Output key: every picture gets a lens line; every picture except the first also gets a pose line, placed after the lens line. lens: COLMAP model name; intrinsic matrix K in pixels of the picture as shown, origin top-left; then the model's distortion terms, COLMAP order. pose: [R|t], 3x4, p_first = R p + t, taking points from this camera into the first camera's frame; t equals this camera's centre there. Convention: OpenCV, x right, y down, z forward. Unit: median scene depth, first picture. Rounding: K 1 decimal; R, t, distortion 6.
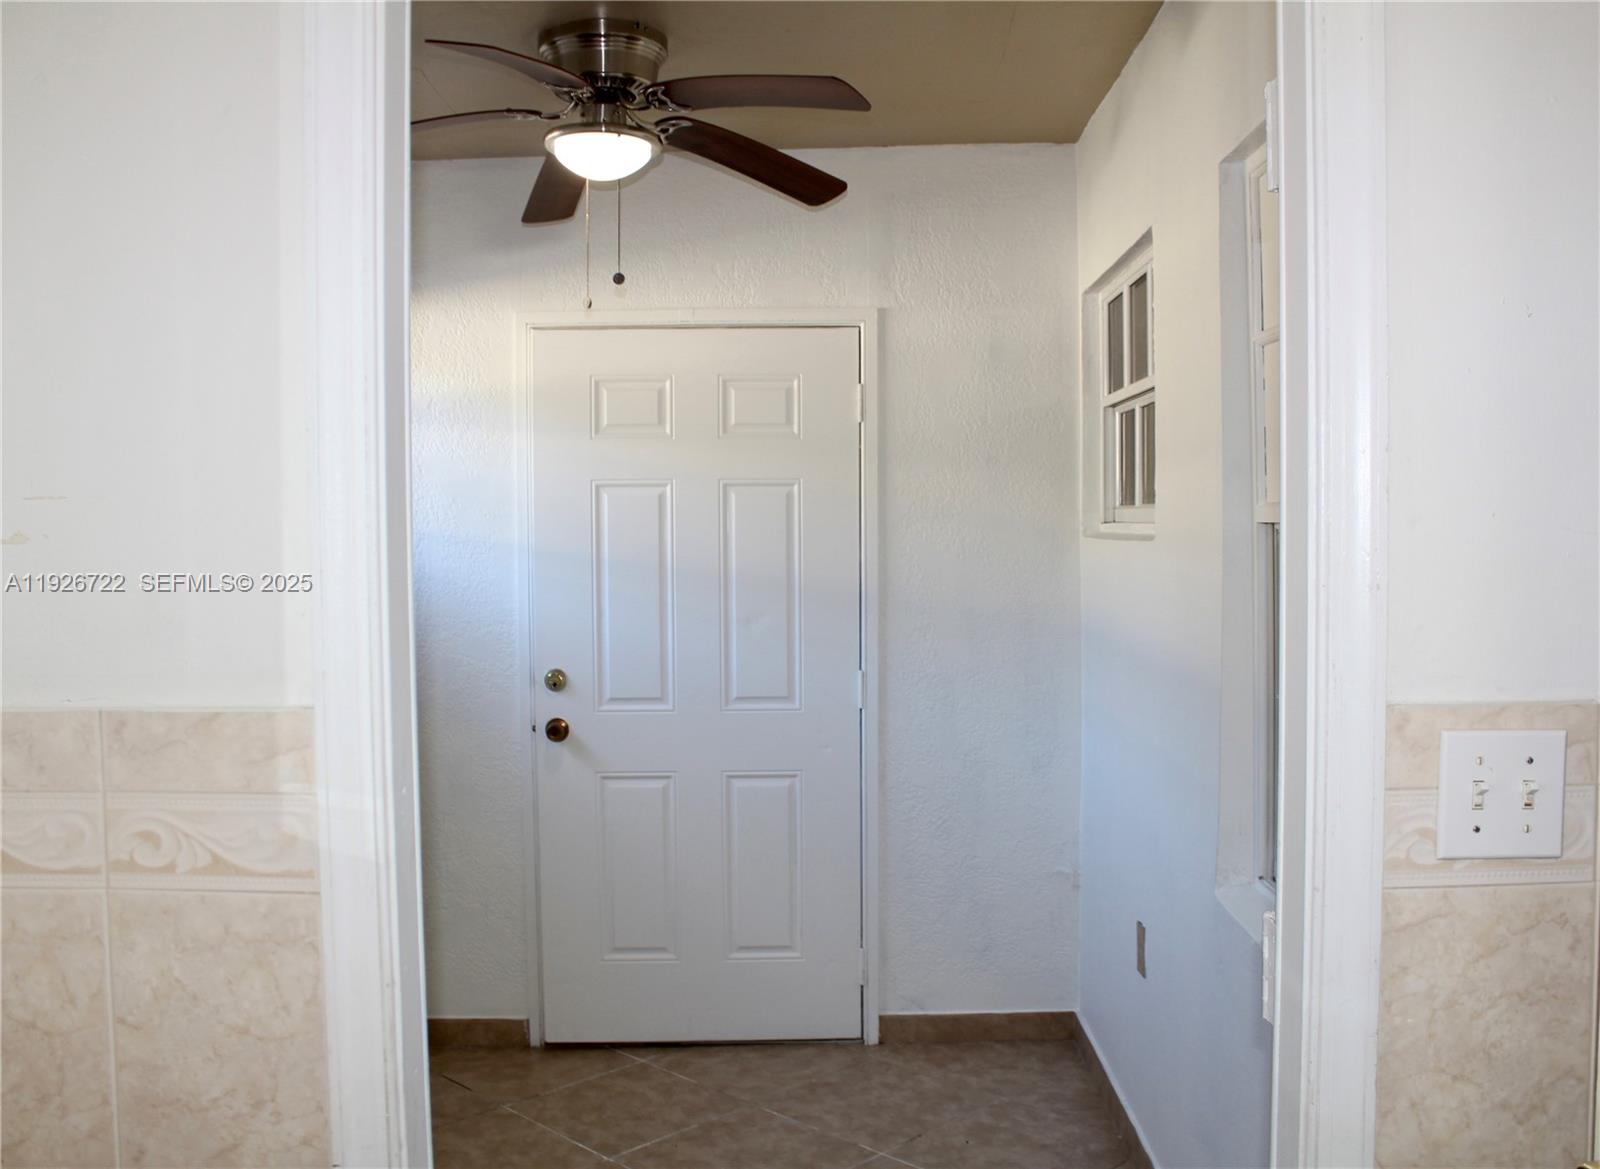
lens RADIAL K [[1527.5, 0, 773.7], [0, 1527.5, 577.9], [0, 0, 1]] dist [-0.102253, -0.008348]
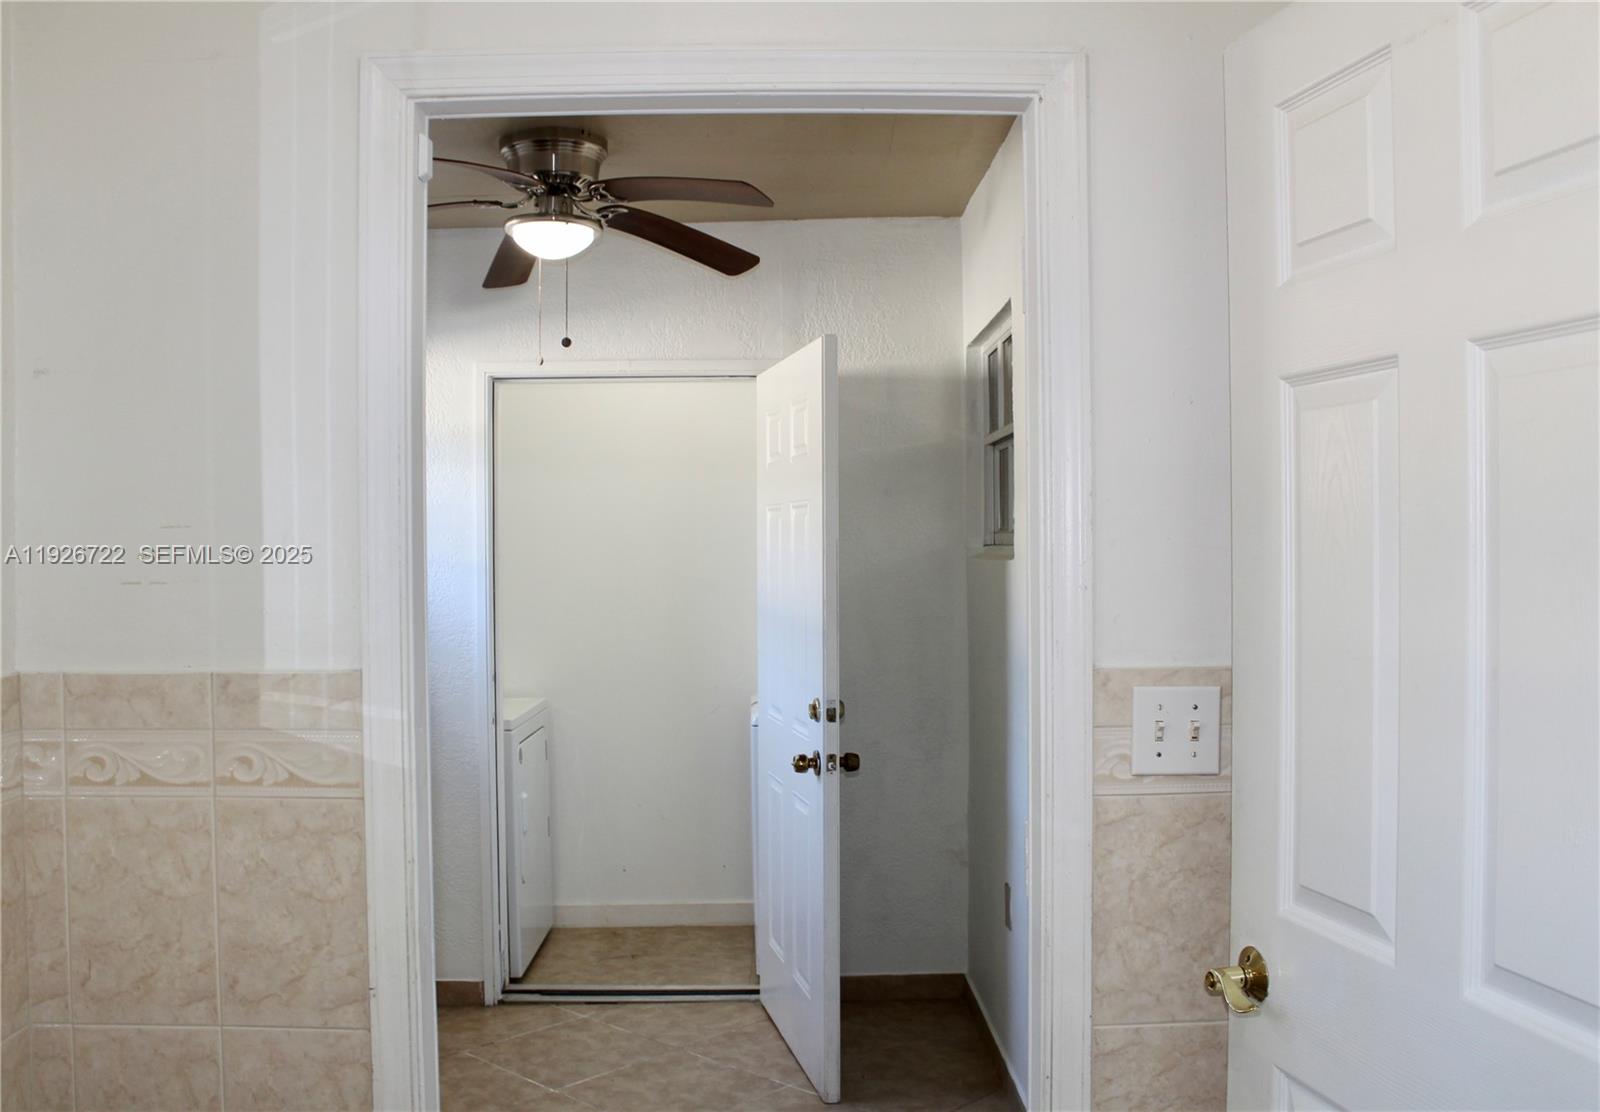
lens RADIAL K [[1582.3, 0, 757.7], [0, 1582.3, 540.7], [0, 0, 1]] dist [-0.006110, -0.480782]
pose [[0.999732, 0.000432, 0.023136, 0.017393], [0.000465, 0.999248, -0.038780, 0.007593], [-0.023135, 0.038780, 0.998980, -0.210679]]
